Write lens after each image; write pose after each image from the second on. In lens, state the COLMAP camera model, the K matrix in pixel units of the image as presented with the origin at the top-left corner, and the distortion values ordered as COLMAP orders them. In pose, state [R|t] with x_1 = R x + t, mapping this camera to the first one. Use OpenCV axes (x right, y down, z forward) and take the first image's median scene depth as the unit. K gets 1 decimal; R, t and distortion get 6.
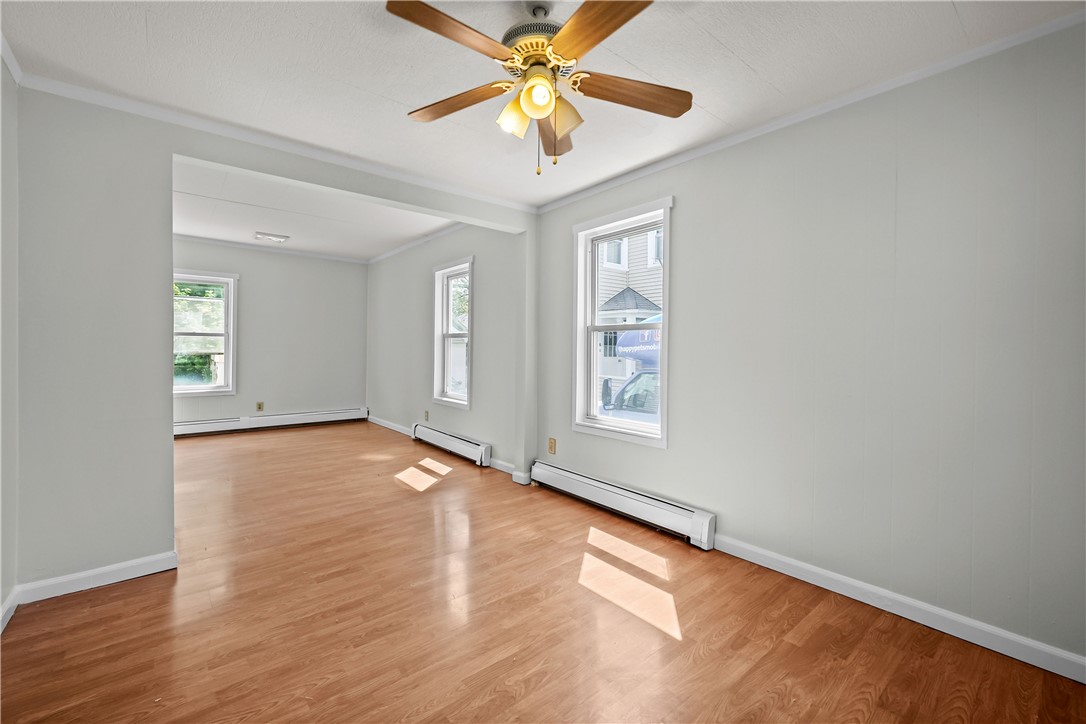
lens RADIAL K [[461.8, 0, 553.0], [0, 461.8, 348.9], [0, 0, 1]] dist [0.000483, 0.001076]
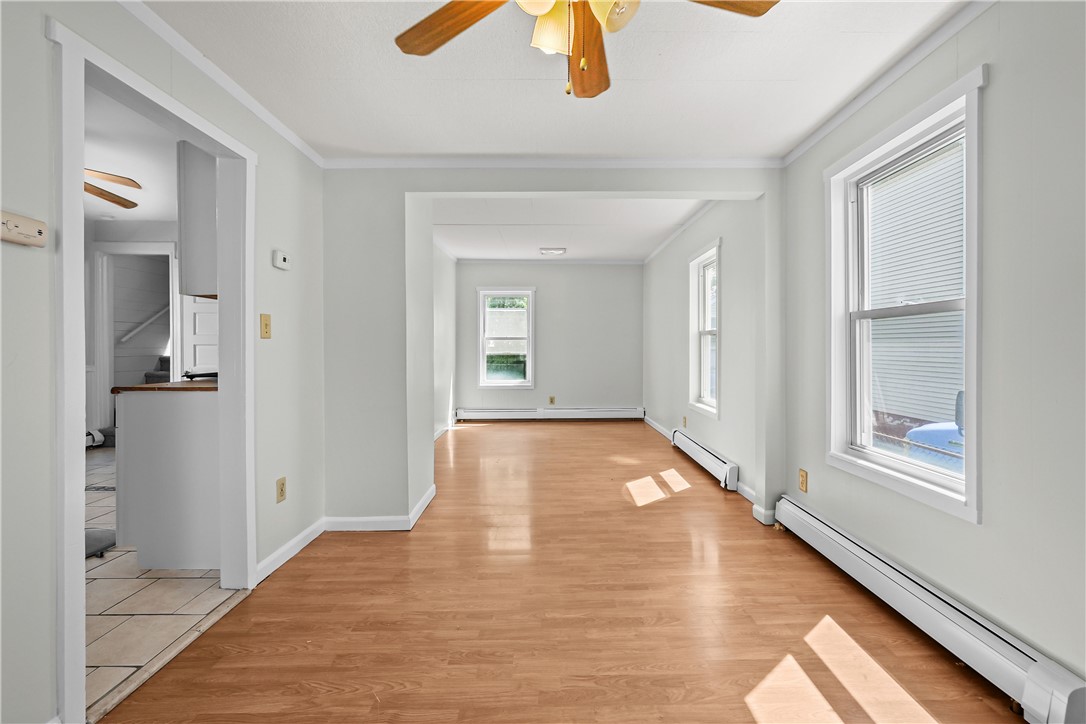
lens RADIAL K [[464.0, 0, 550.3], [0, 464.0, 346.8], [0, 0, 1]] dist [-0.000950, 0.000846]
pose [[0.767675, -0.013652, -0.640694, 0.171343], [0.010688, 0.999907, -0.008501, 0.002845], [0.640750, -0.000322, 0.767749, 0.196886]]
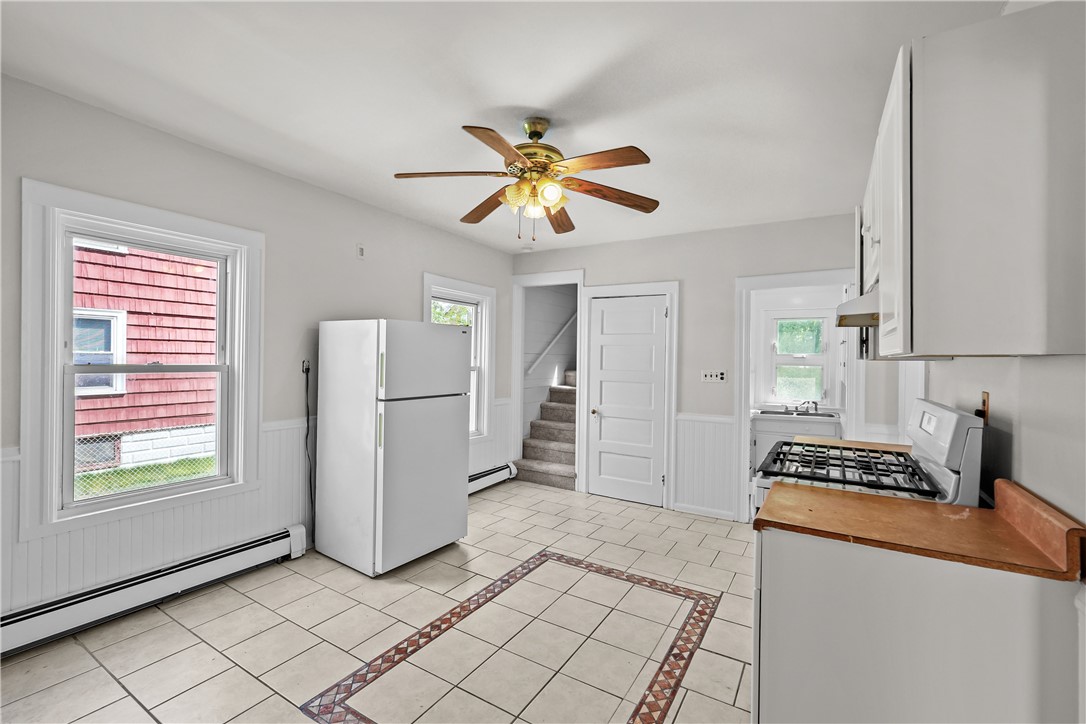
lens RADIAL K [[461.1, 0, 553.5], [0, 461.1, 358.2], [0, 0, 1]] dist [-0.002016, 0.000163]
pose [[0.344661, -0.008438, -0.938689, -0.441701], [-0.011685, 0.999844, -0.013278, -0.073463], [0.938655, 0.015545, 0.344508, 0.020456]]
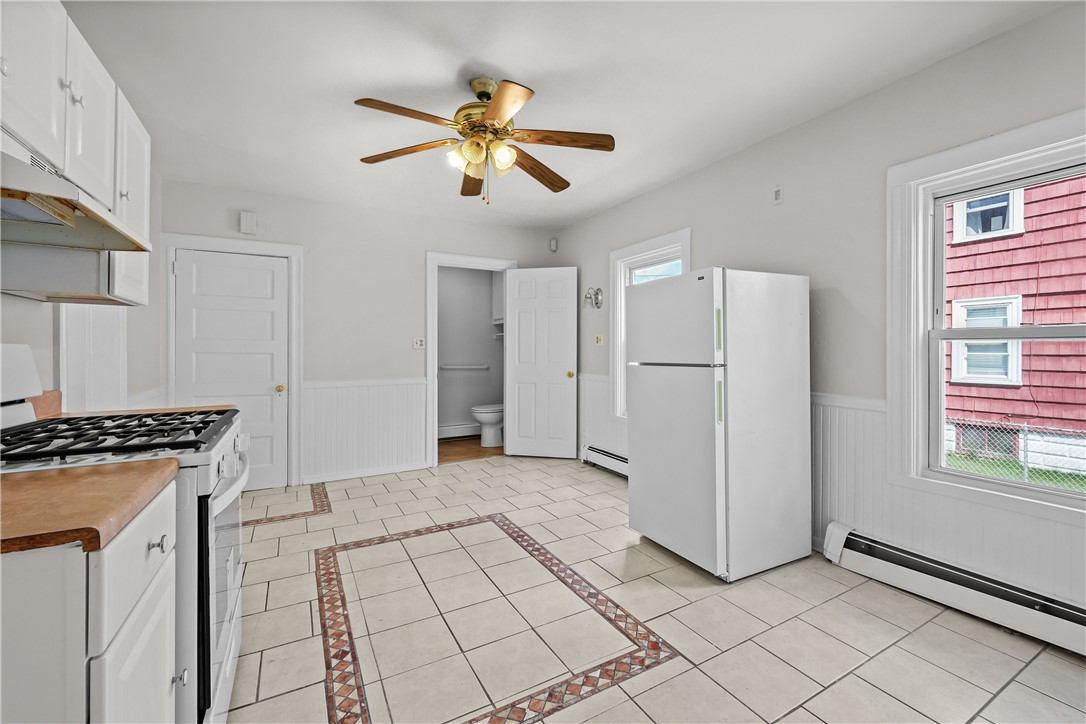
lens RADIAL K [[461.1, 0, 553.5], [0, 461.1, 358.2], [0, 0, 1]] dist [-0.002016, 0.000163]
pose [[-0.985447, -0.010999, 0.169629, -1.264871], [-0.008871, 0.999872, 0.013299, -0.030029], [-0.169753, 0.011600, -0.985418, 0.842133]]
